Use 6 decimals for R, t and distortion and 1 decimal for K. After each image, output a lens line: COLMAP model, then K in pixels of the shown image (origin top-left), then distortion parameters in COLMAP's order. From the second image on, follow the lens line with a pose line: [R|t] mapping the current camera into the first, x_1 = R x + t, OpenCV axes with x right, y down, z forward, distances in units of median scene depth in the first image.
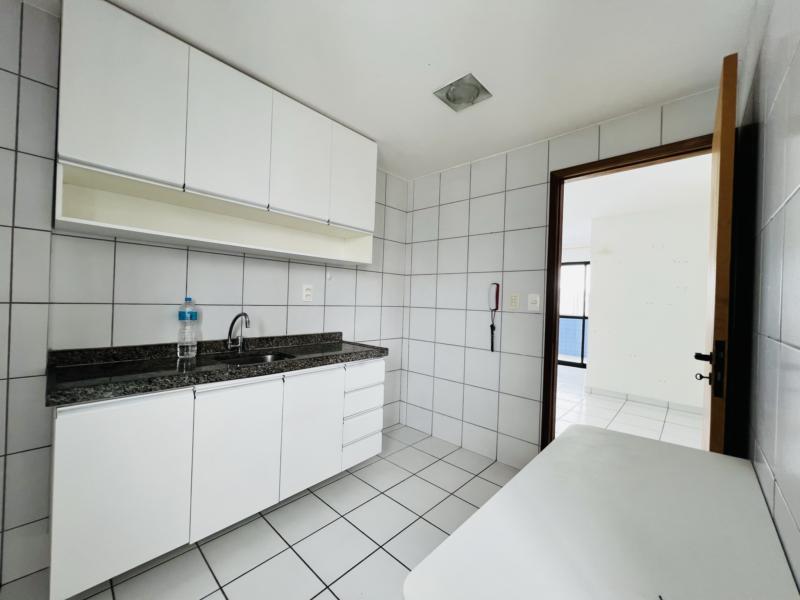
lens RADIAL K [[321.0, 0, 400.0], [0, 321.0, 300.0], [0, 0, 1]] dist [0.000366, 0.000009]
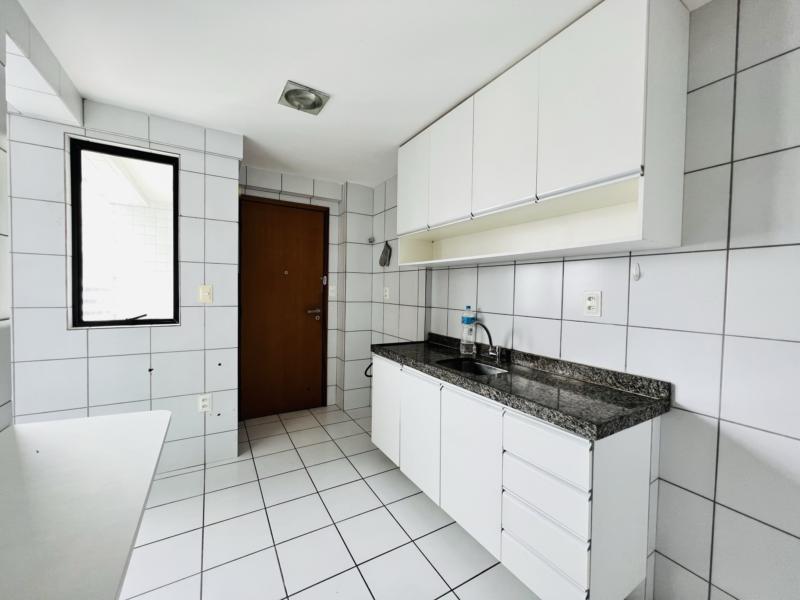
lens RADIAL K [[321.0, 0, 400.0], [0, 321.0, 300.0], [0, 0, 1]] dist [0.000366, 0.000009]
pose [[-0.286386, -0.008092, -0.958080, 0.576481], [-0.032687, 0.999465, 0.001329, -0.020892], [0.957557, 0.031697, -0.286497, 1.035405]]
